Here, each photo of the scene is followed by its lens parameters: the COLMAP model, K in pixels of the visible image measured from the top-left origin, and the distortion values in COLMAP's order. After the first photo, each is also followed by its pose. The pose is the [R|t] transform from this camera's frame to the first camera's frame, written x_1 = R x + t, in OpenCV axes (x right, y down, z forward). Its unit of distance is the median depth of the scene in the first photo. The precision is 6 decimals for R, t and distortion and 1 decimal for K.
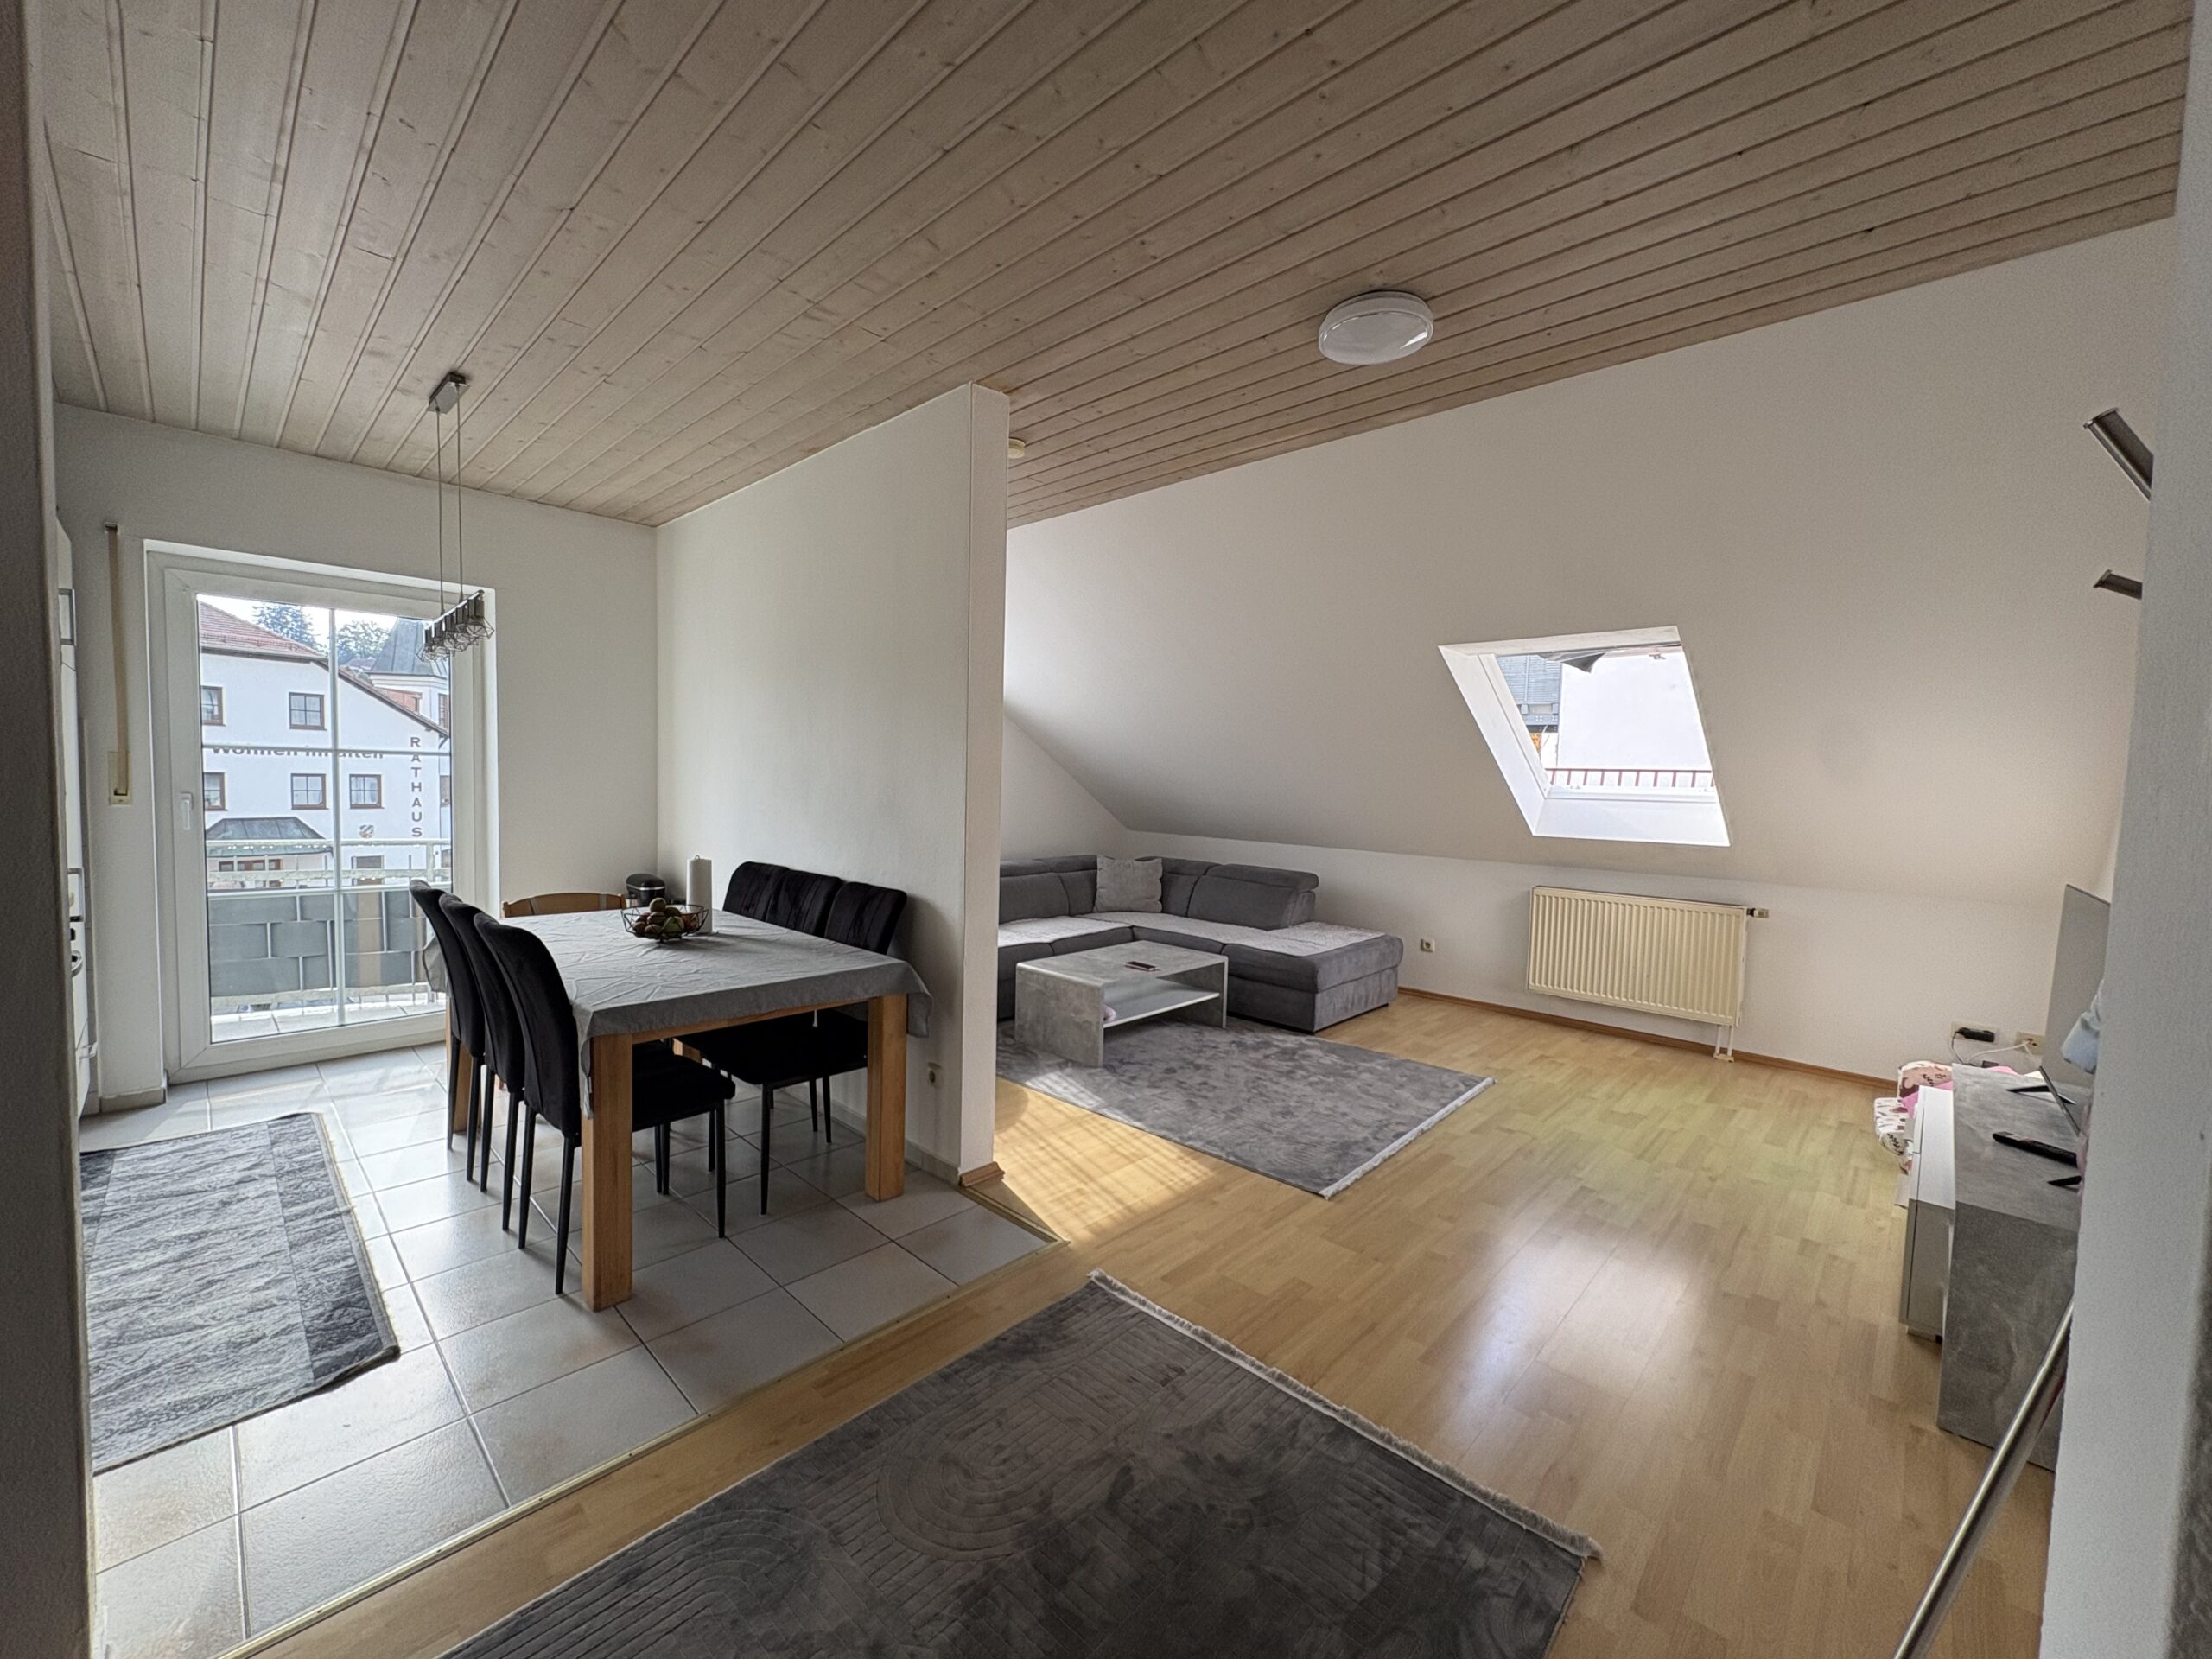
lens RADIAL K [[876.5, 0, 1100.8], [0, 876.5, 830.4], [0, 0, 1]] dist [0.001191, 0.000478]
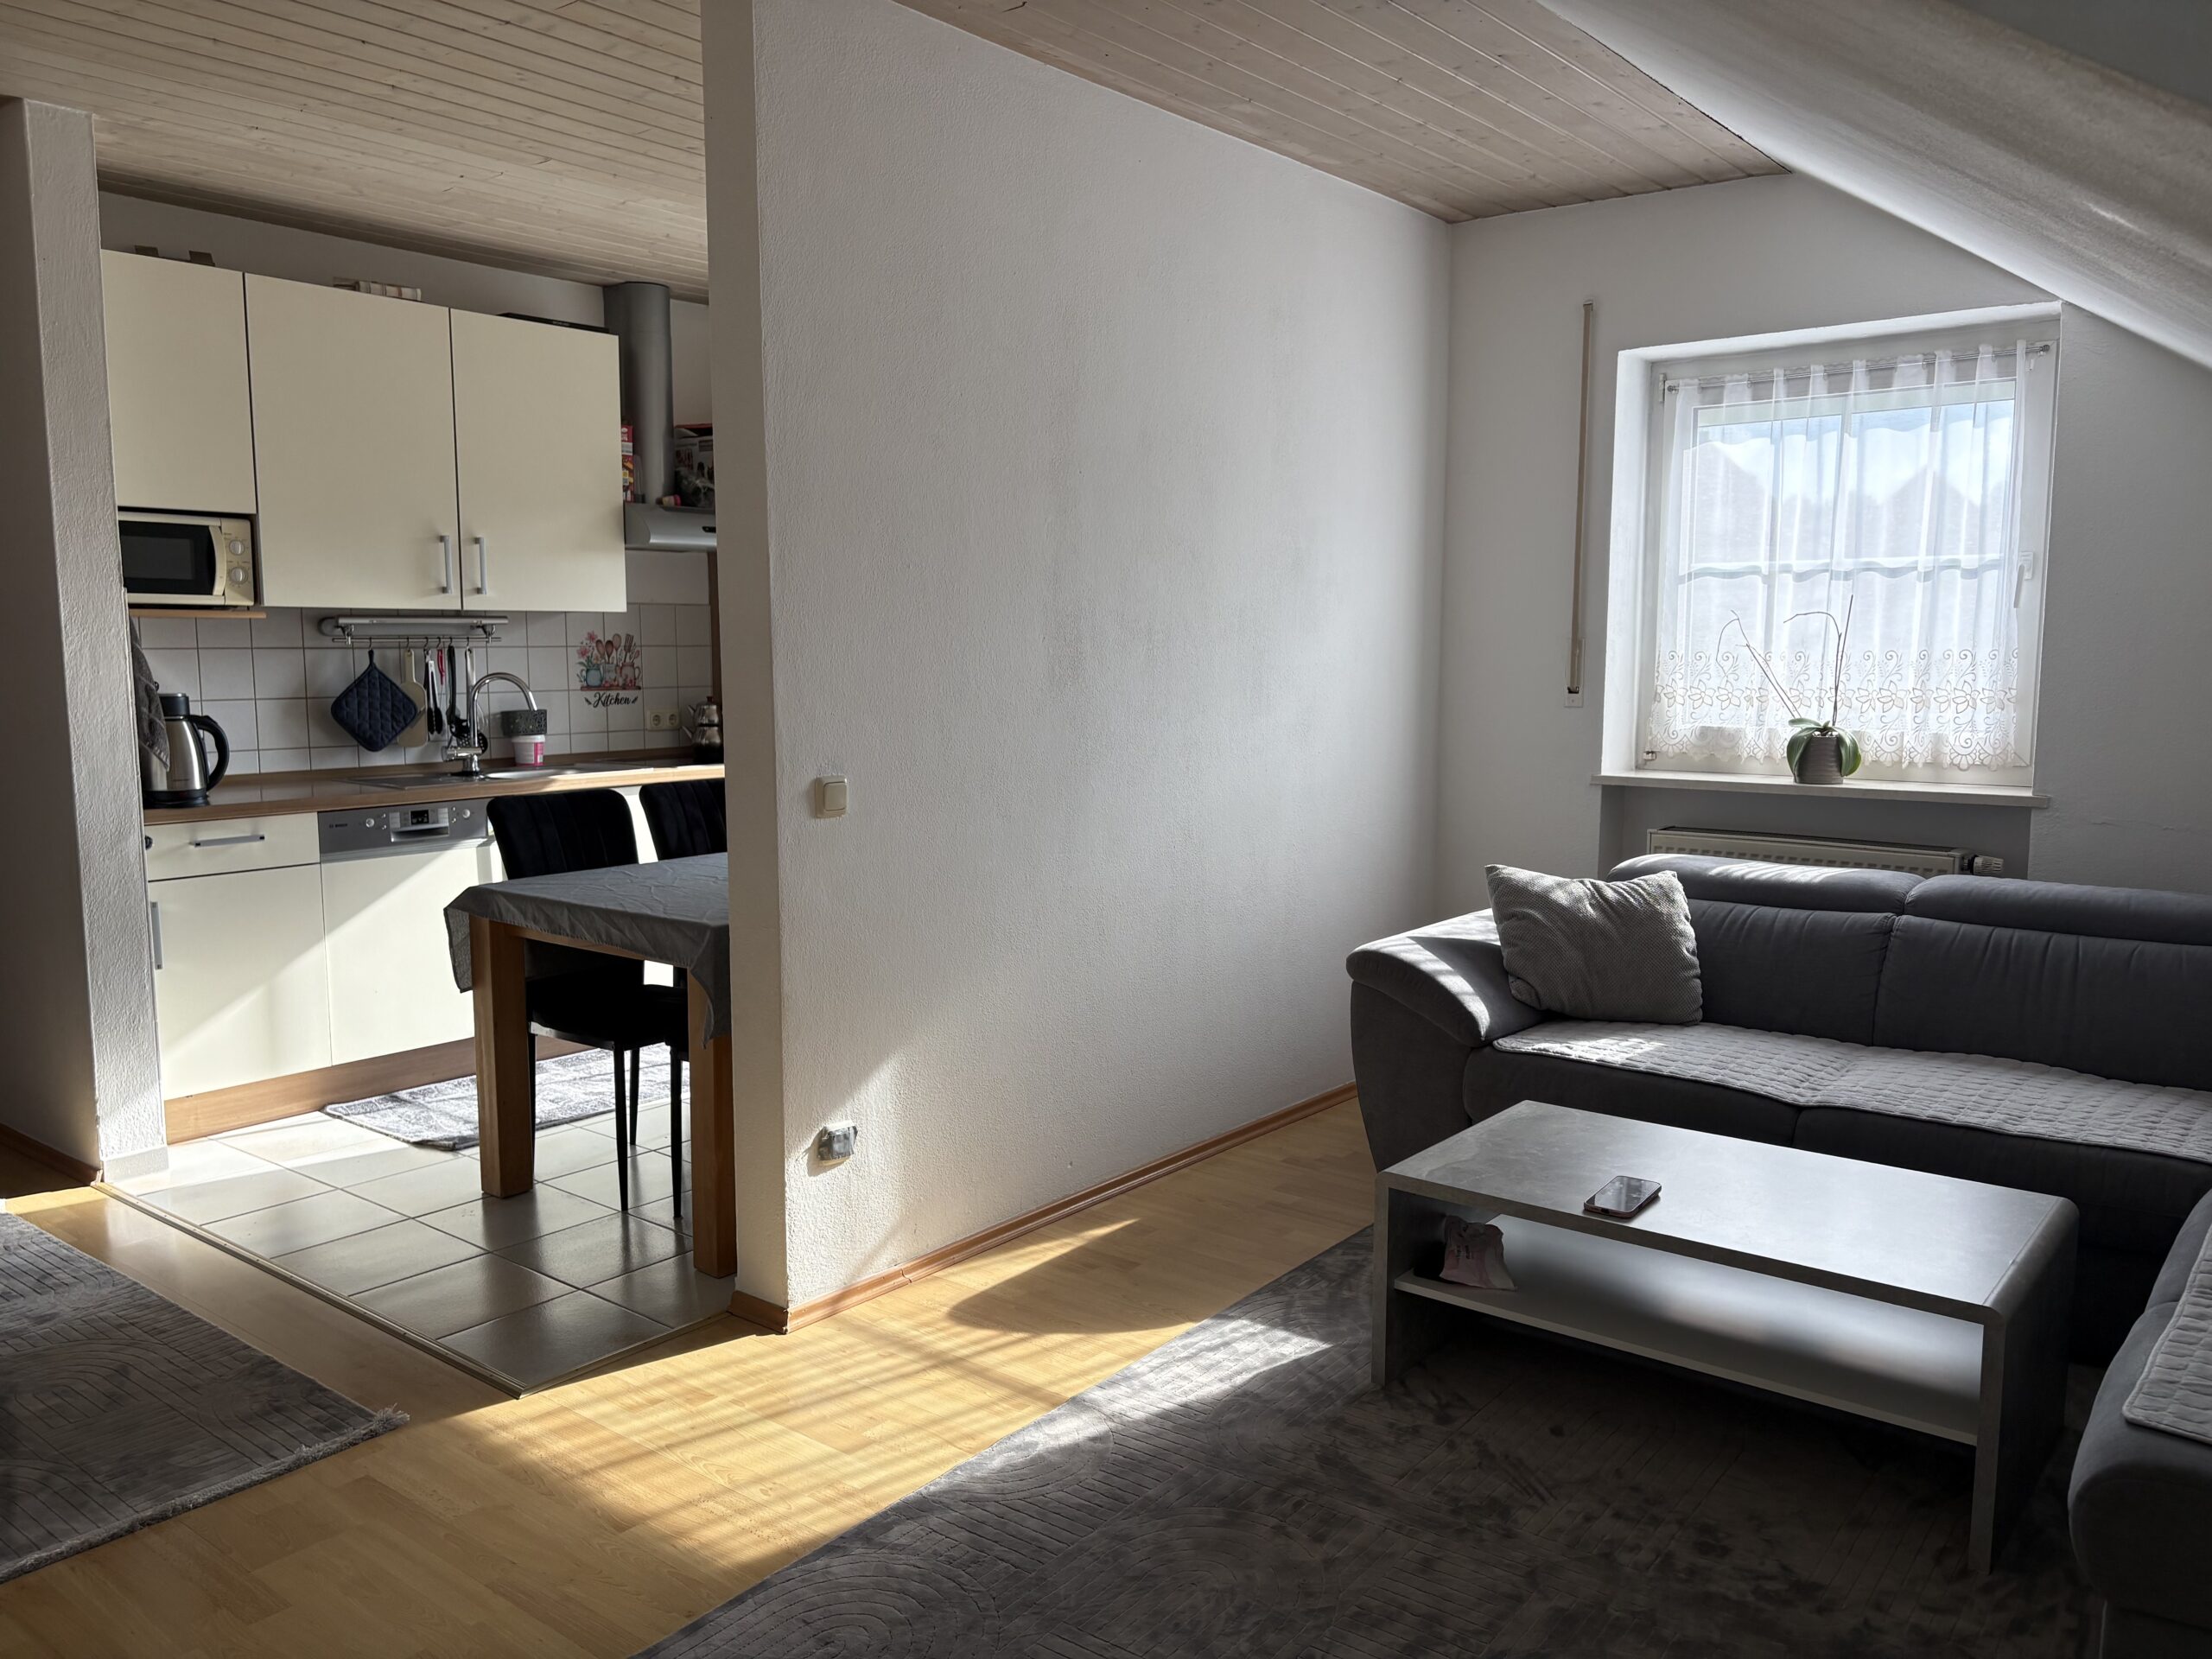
lens RADIAL K [[1669.0, 0, 1104.7], [0, 1669.0, 826.3], [0, 0, 1]] dist [0.043301, -0.030420]
pose [[0.085057, 0.086196, -0.992641, 1.012258], [-0.056923, 0.995044, 0.081527, -0.040349], [0.994749, 0.049570, 0.089542, 1.148395]]
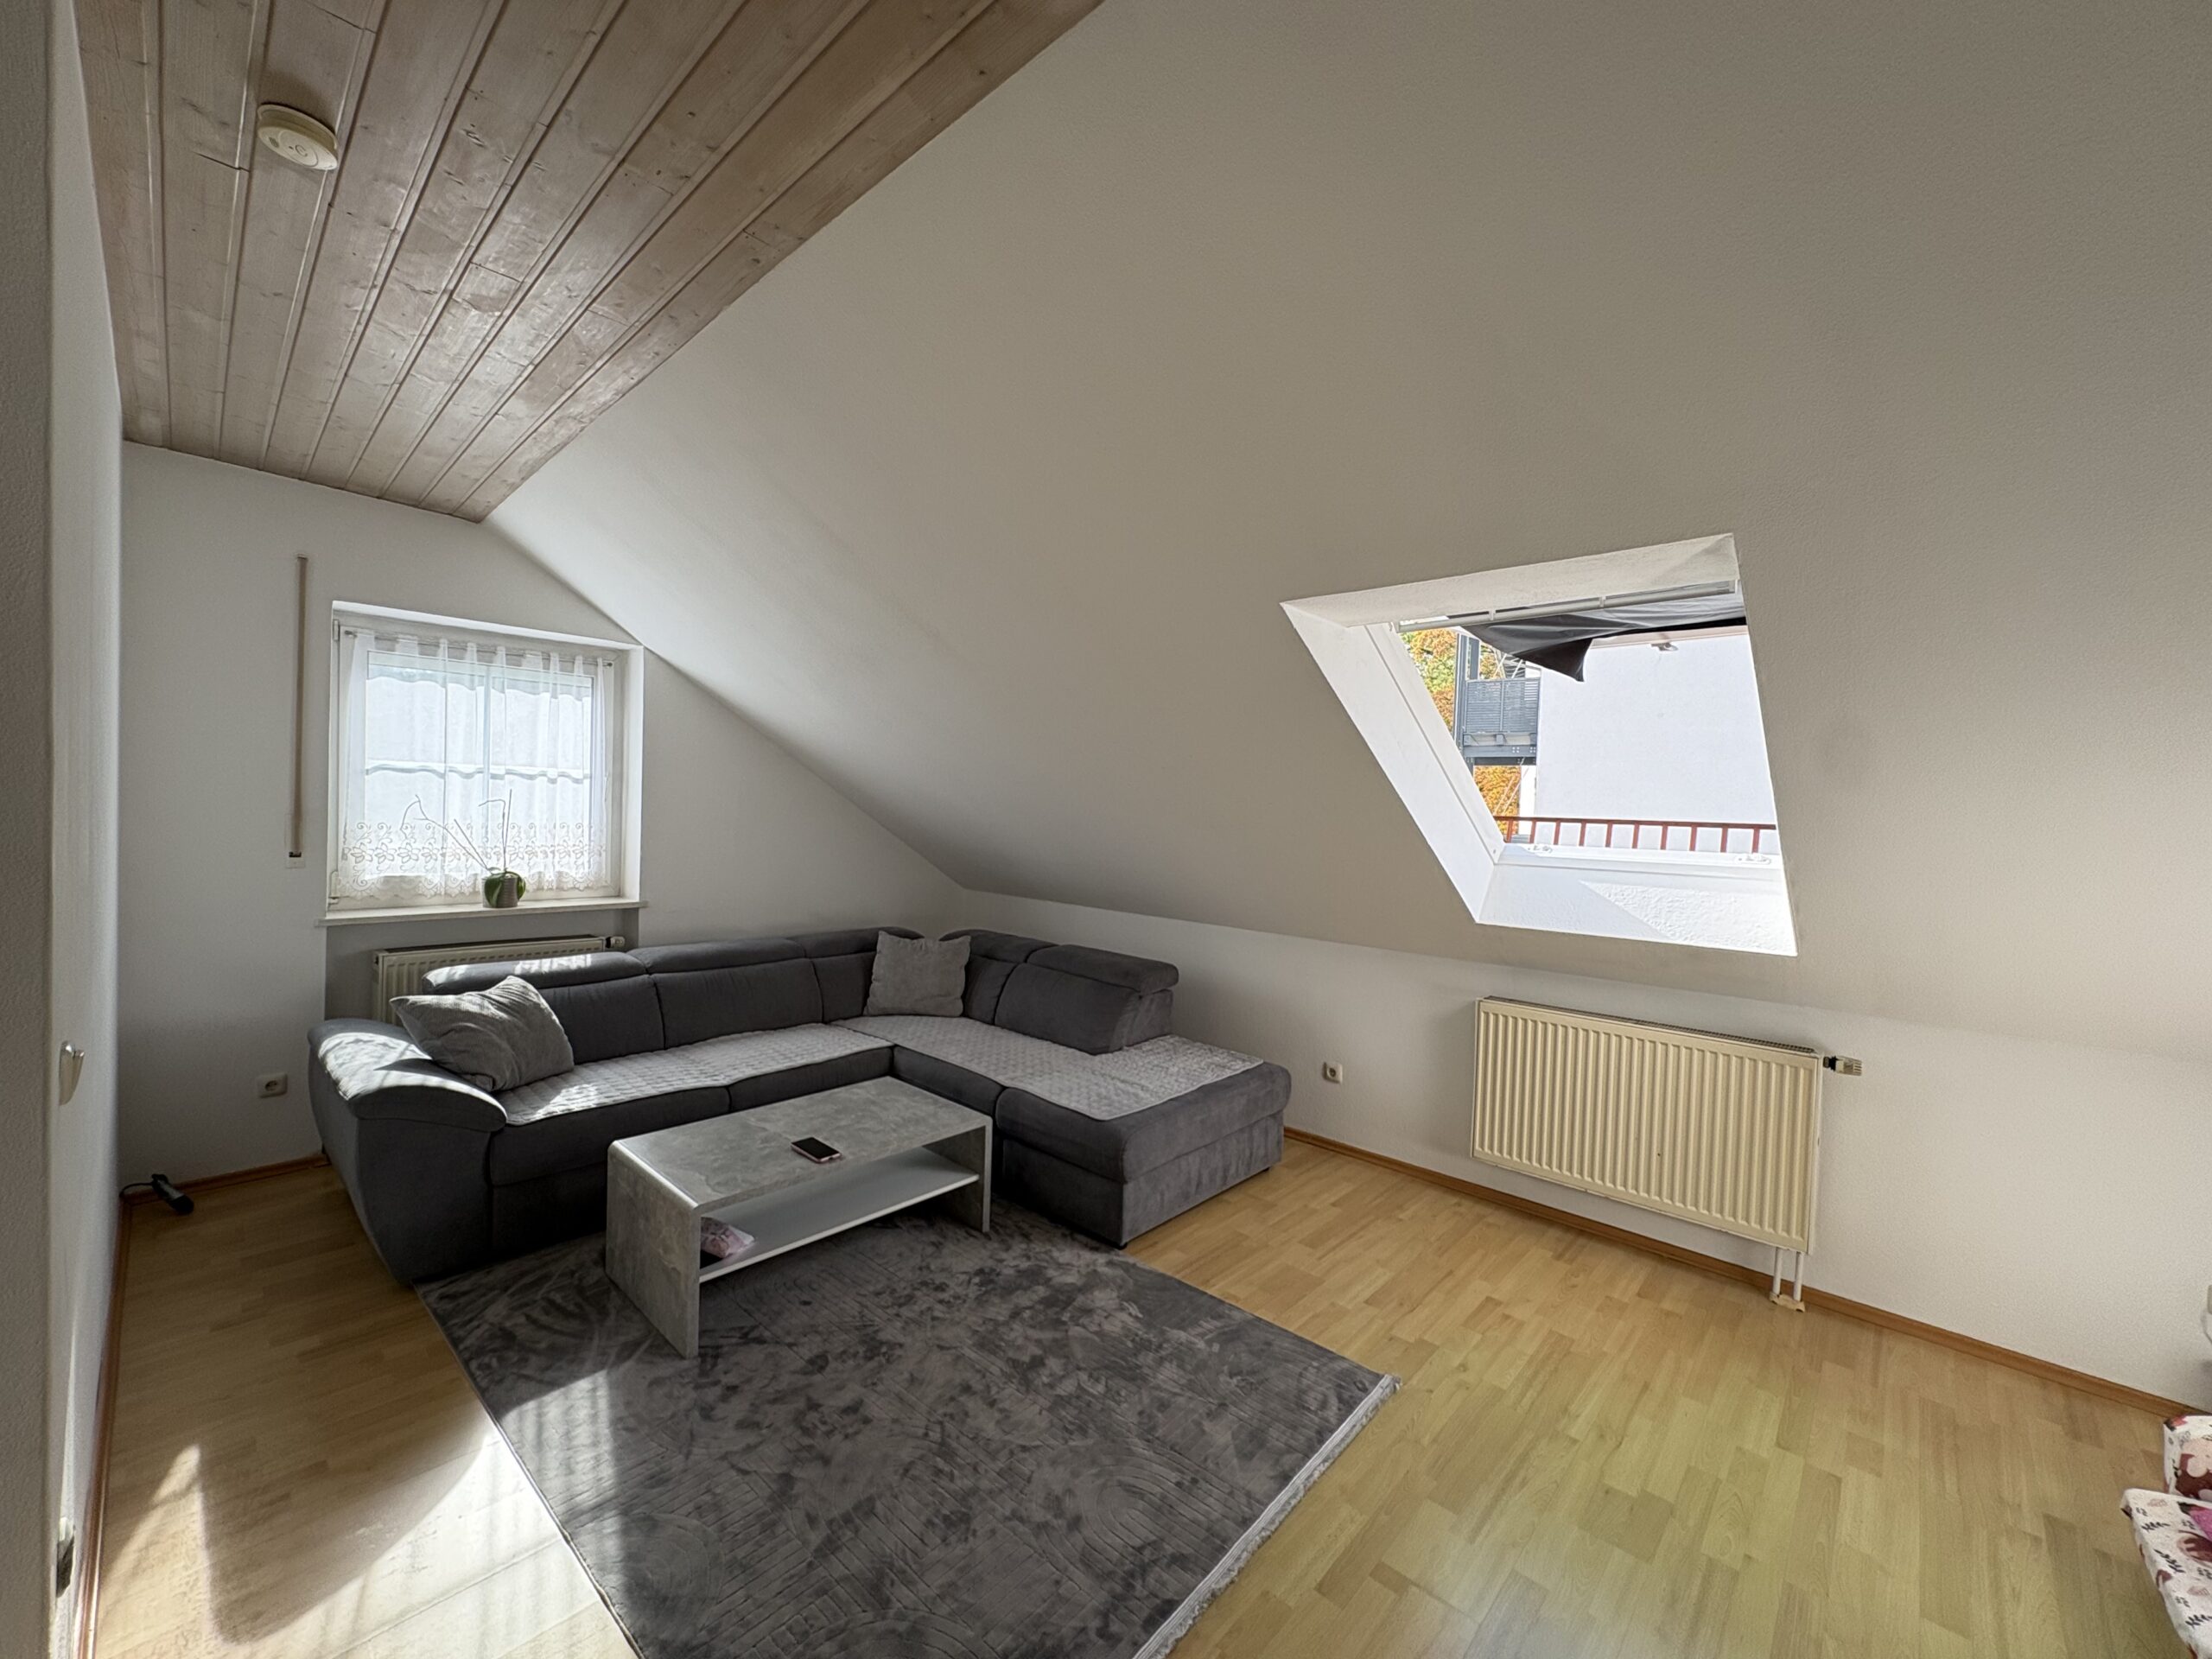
lens RADIAL K [[876.5, 0, 1106.6], [0, 876.5, 825.6], [0, 0, 1]] dist [0.001191, 0.000478]
pose [[0.999817, 0.005109, 0.018447, 0.358563], [-0.004375, 0.999206, -0.039596, -0.064107], [-0.018634, 0.039508, 0.999046, 0.614257]]
